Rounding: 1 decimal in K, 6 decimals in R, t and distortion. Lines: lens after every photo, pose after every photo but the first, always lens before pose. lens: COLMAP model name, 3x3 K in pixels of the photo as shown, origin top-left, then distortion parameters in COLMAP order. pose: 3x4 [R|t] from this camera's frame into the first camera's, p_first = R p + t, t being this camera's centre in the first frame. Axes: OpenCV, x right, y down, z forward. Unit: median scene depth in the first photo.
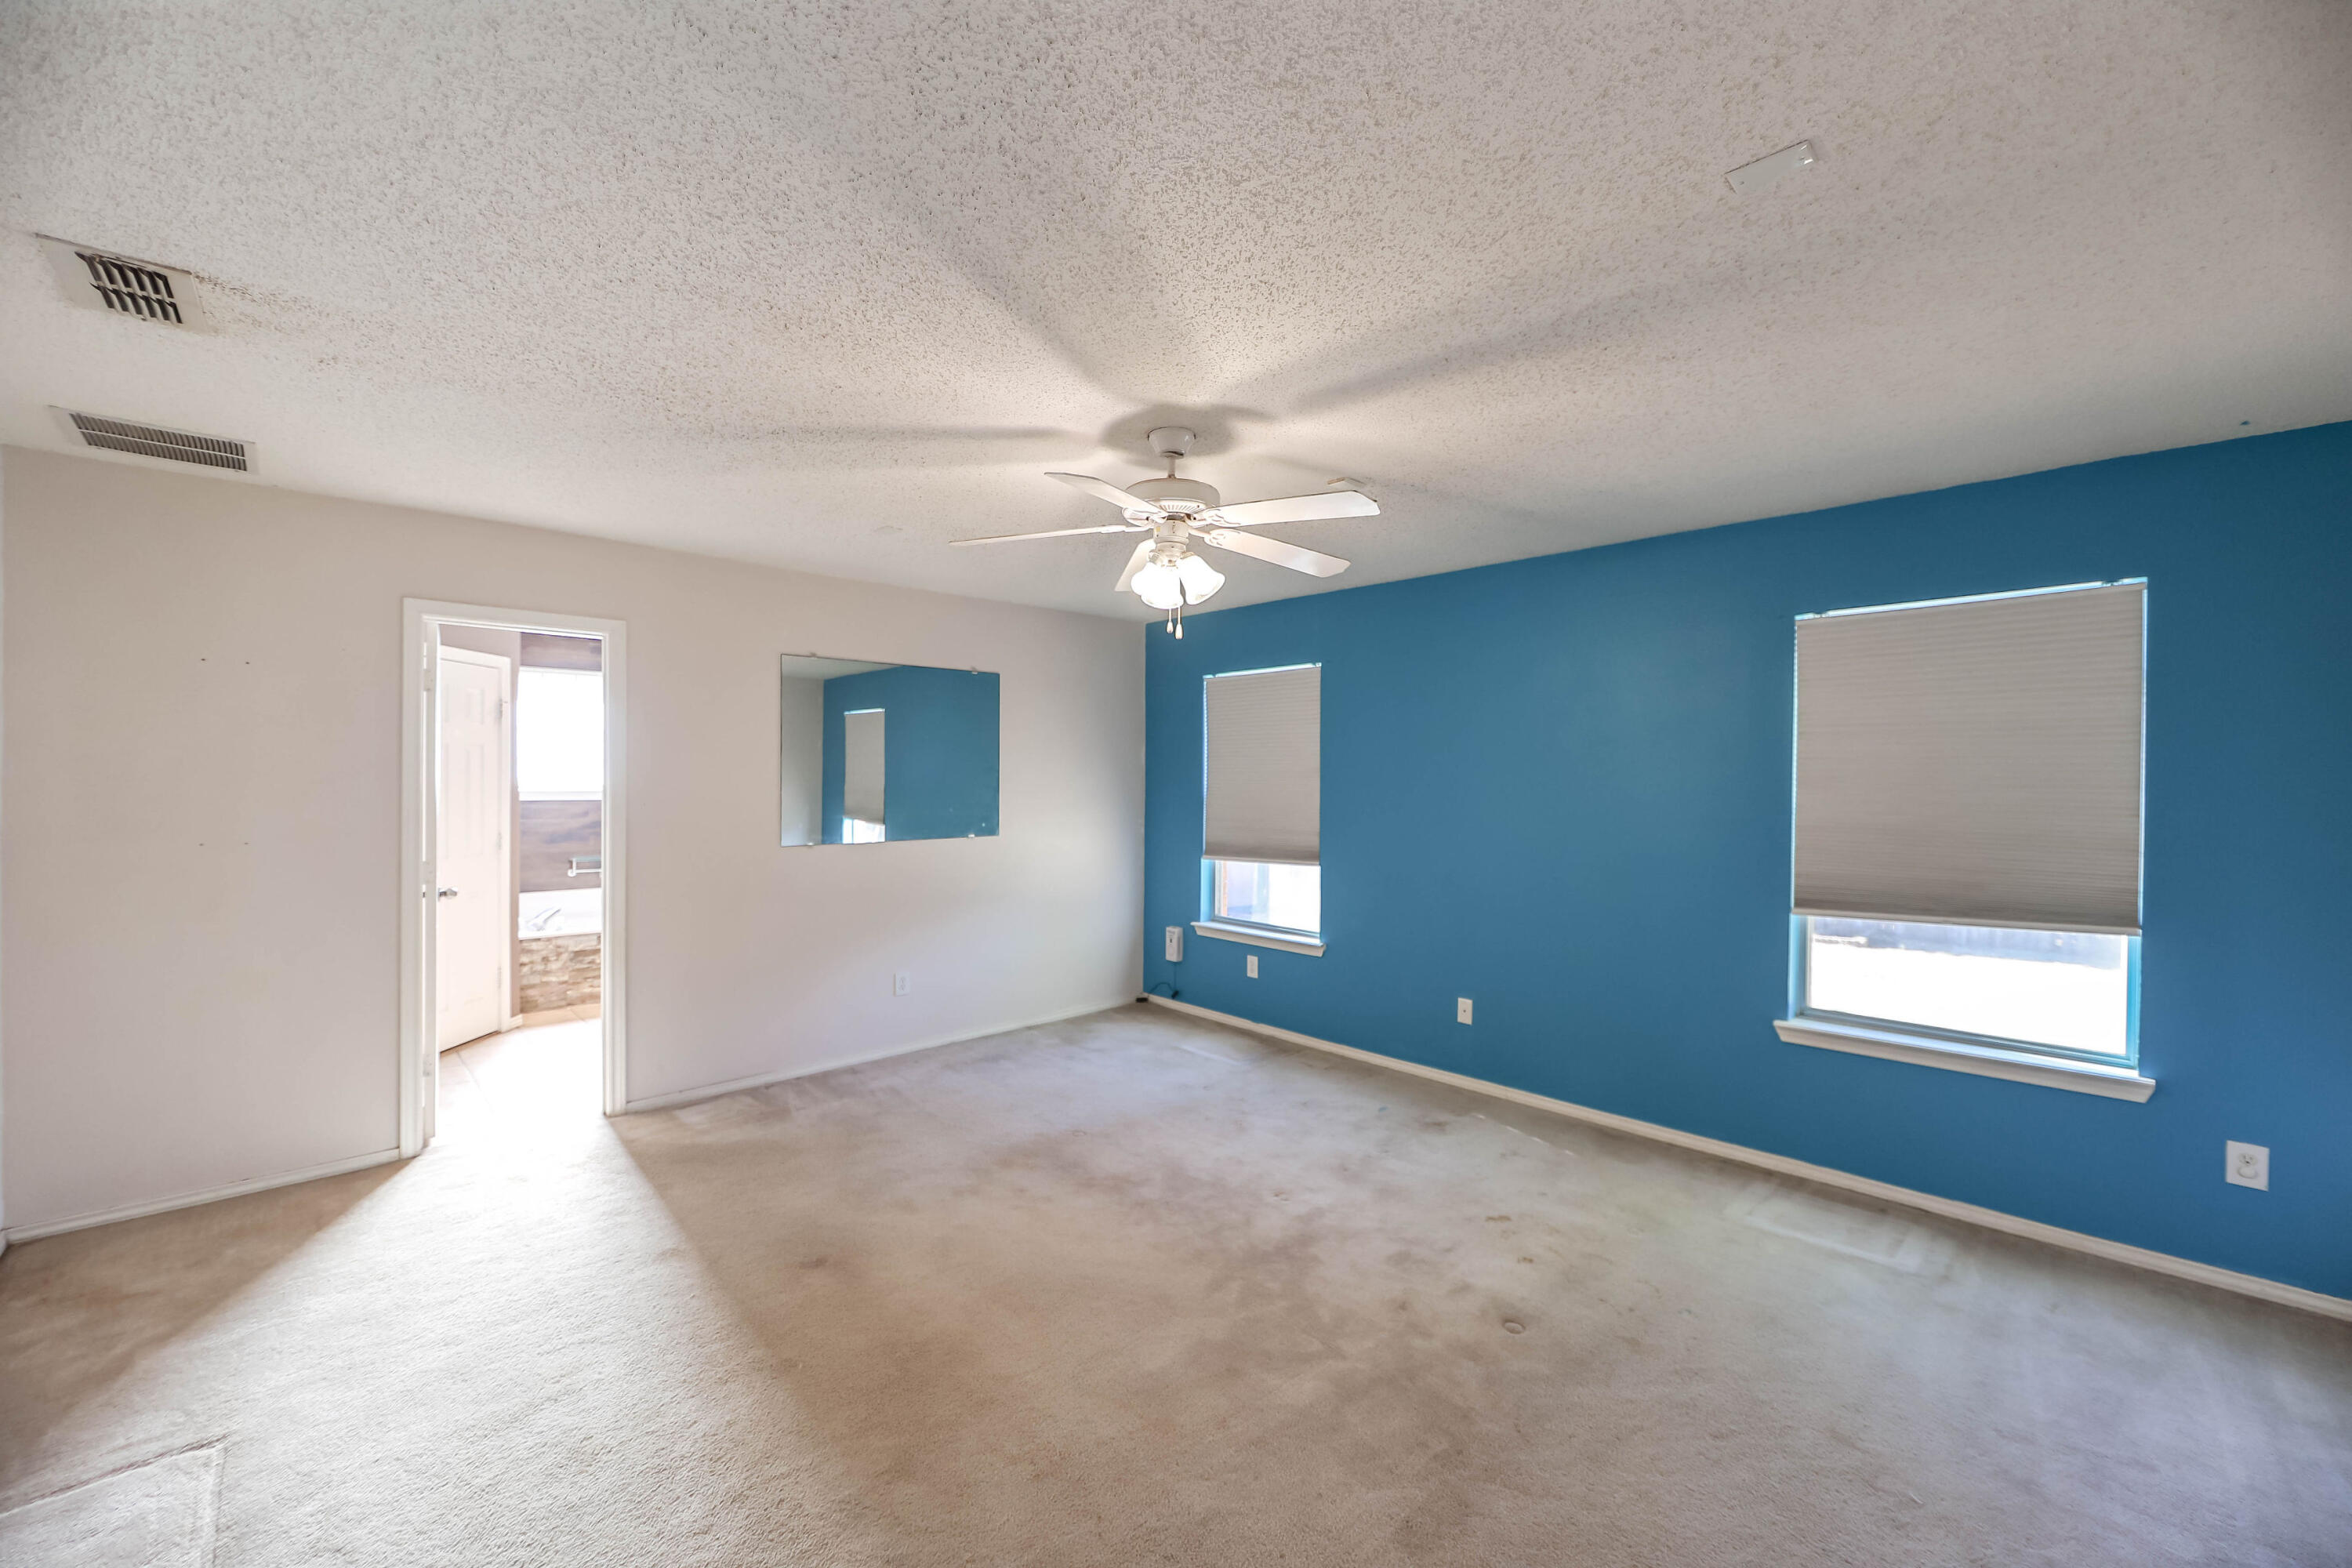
lens RADIAL K [[935.4, 0, 1174.2], [0, 935.4, 785.5], [0, 0, 1]] dist [-0.000934, -0.000259]
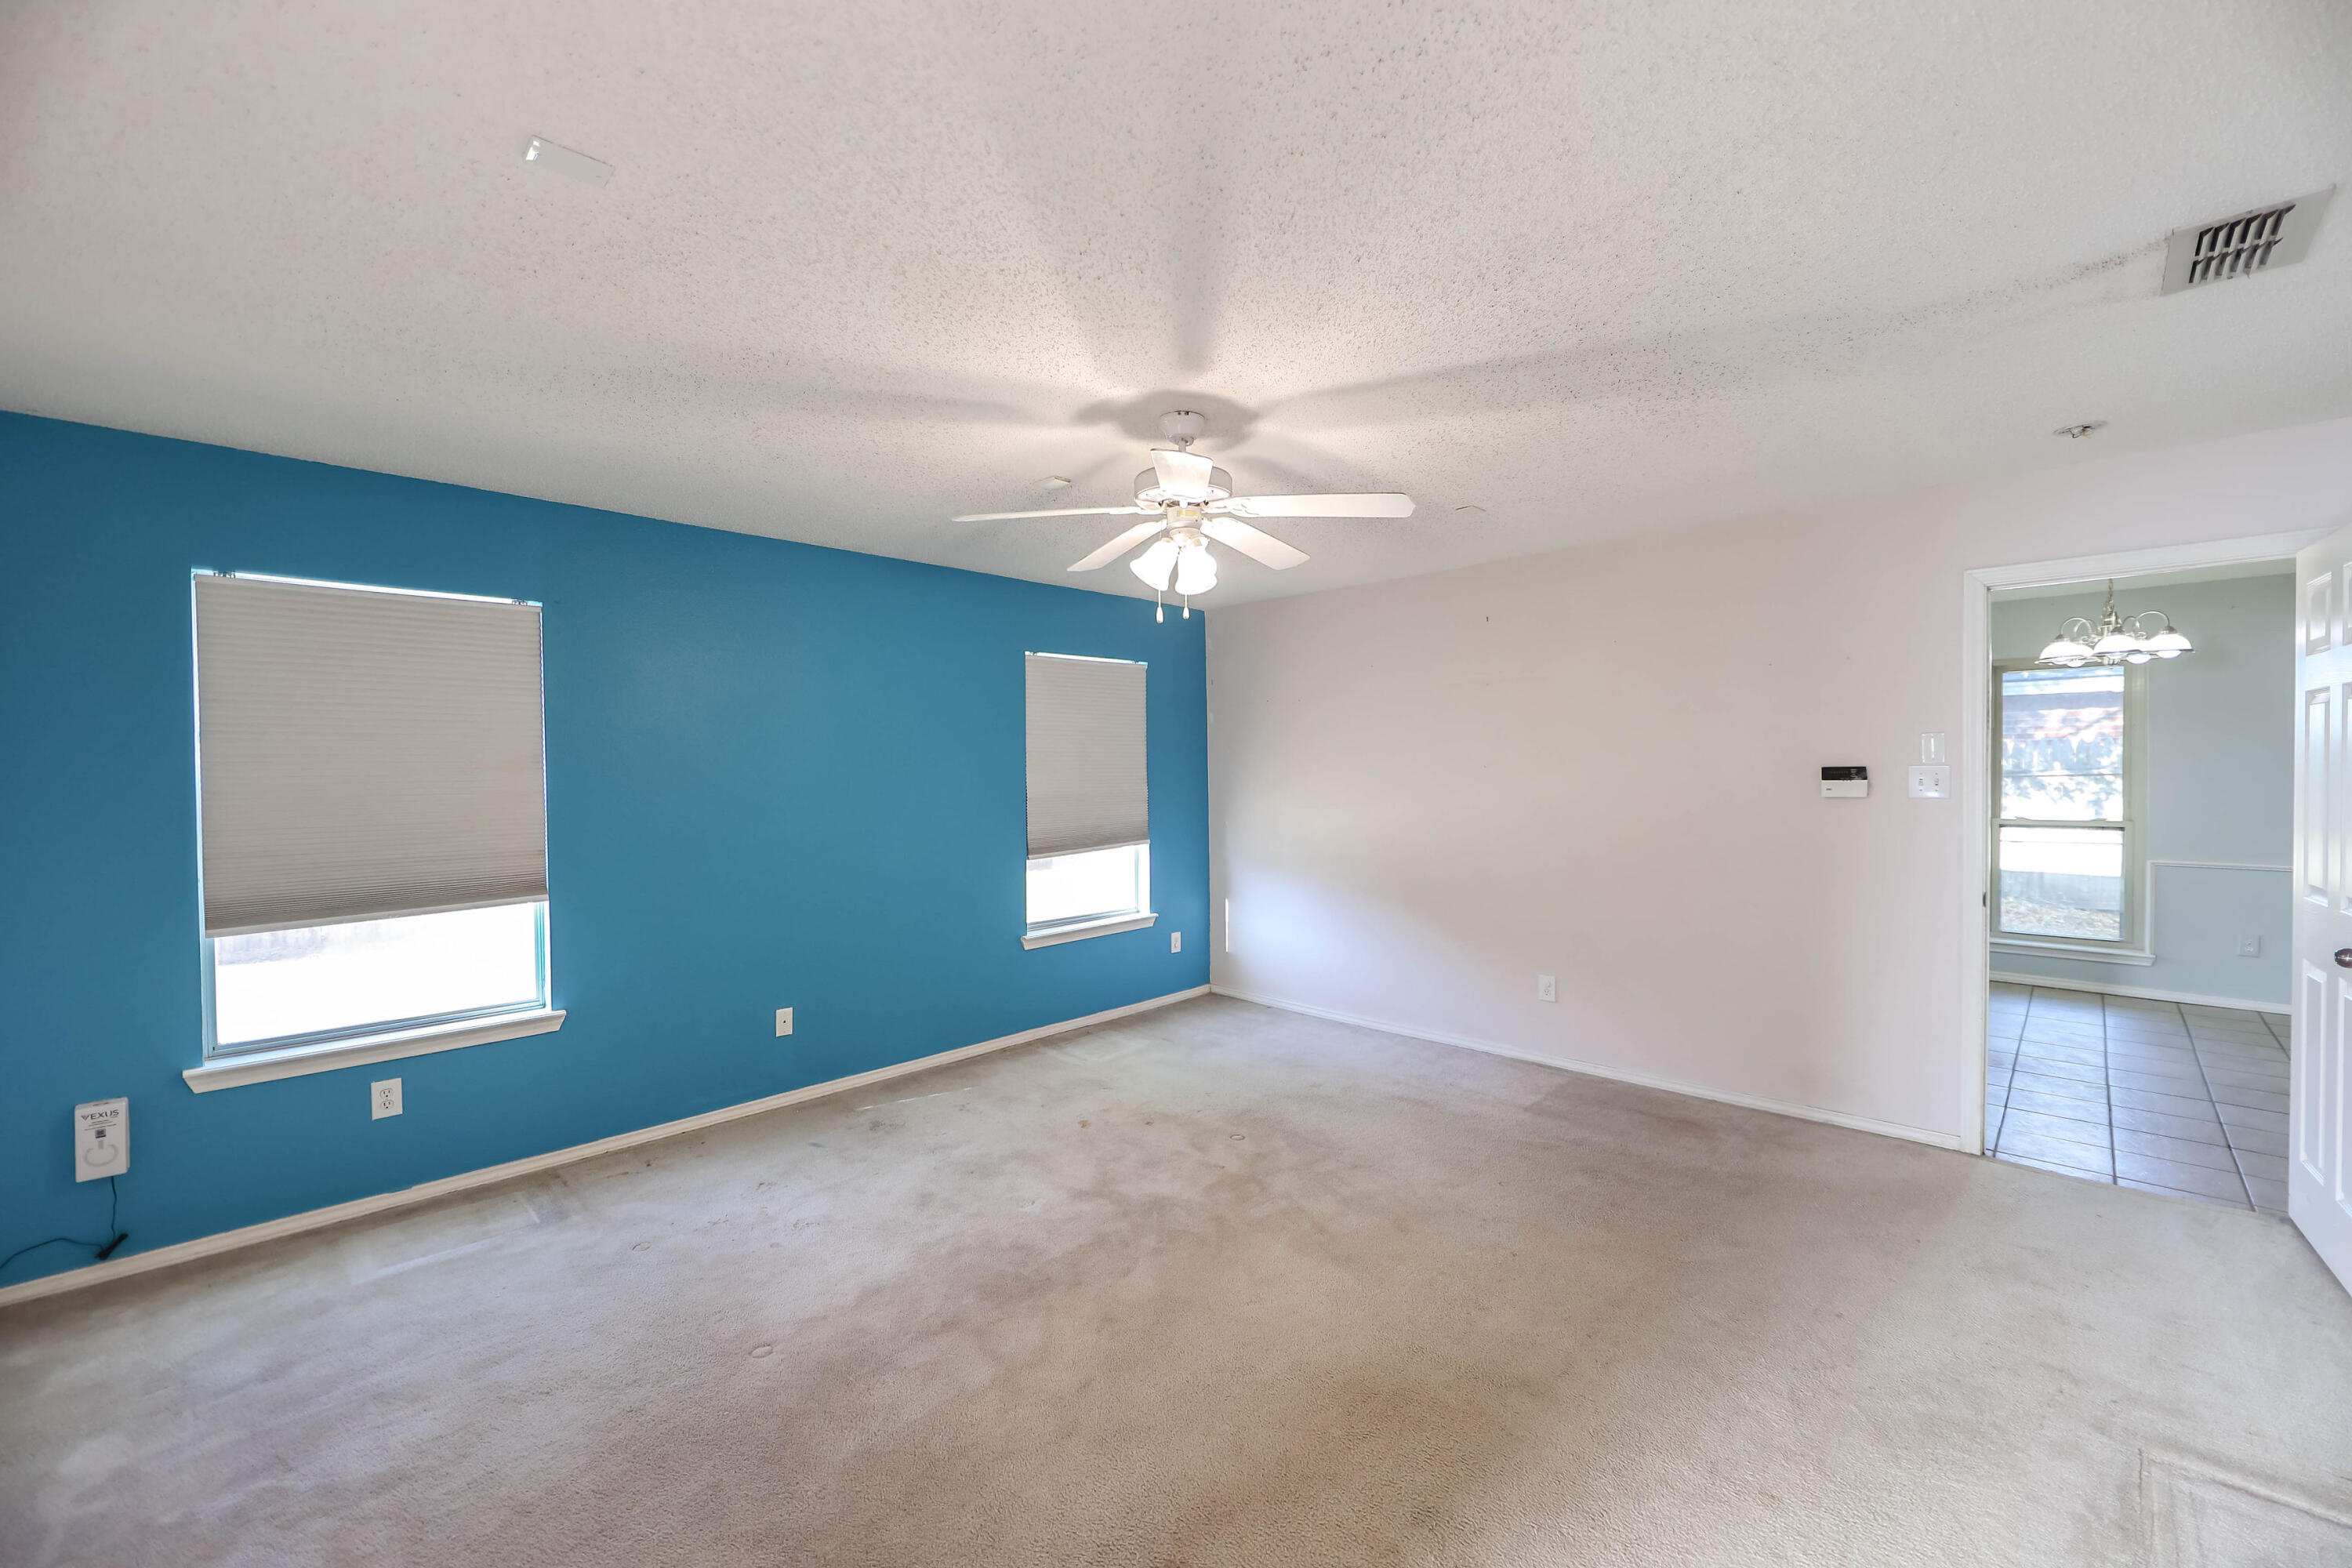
lens RADIAL K [[935.4, 0, 1174.2], [0, 935.4, 785.5], [0, 0, 1]] dist [-0.000934, -0.000259]
pose [[-0.033715, -0.024788, 0.999124, -0.615112], [0.014946, 0.999568, 0.025303, -0.008409], [-0.999320, 0.015786, -0.033330, 0.645767]]
